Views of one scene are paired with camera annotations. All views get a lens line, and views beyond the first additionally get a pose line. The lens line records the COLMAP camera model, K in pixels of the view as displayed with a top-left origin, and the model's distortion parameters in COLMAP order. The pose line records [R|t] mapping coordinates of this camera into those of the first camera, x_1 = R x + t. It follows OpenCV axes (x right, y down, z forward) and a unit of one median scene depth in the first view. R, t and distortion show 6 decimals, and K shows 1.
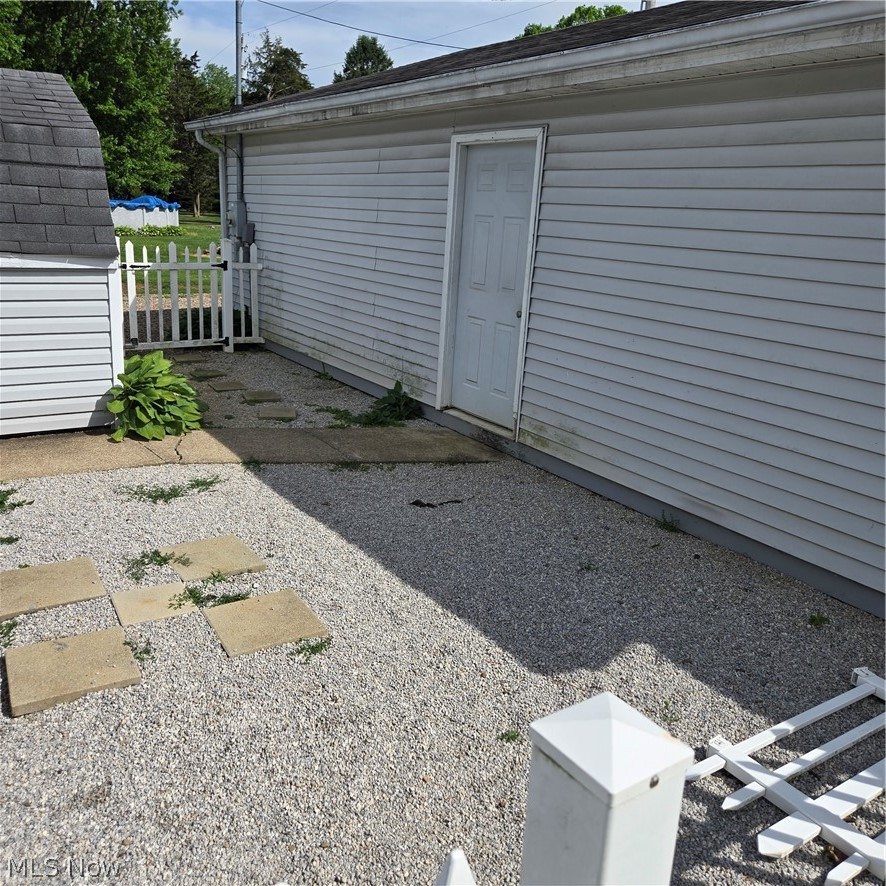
lens RADIAL K [[786.1, 0, 443.5], [0, 786.1, 443.9], [0, 0, 1]] dist [0.079384, -0.066070]
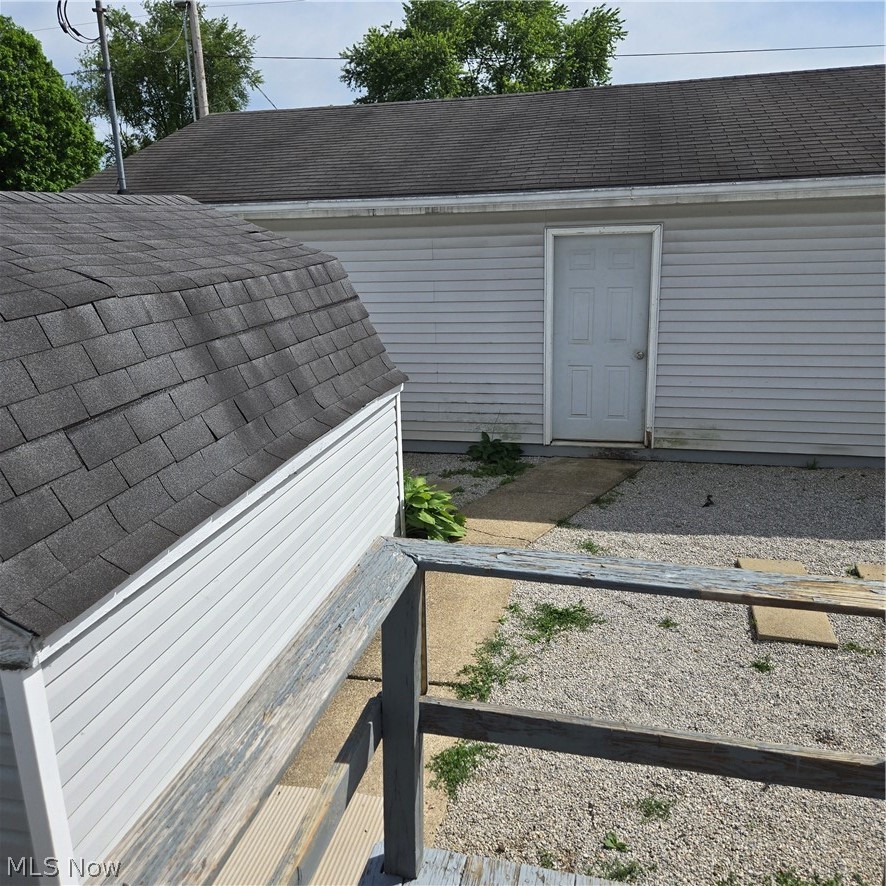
lens RADIAL K [[786.1, 0, 443.7], [0, 786.1, 439.9], [0, 0, 1]] dist [0.079384, -0.066070]
pose [[0.732668, -0.263774, 0.627392, -0.993900], [0.259628, 0.960453, 0.100609, -0.240236], [-0.629119, 0.089175, 0.772177, 0.170518]]
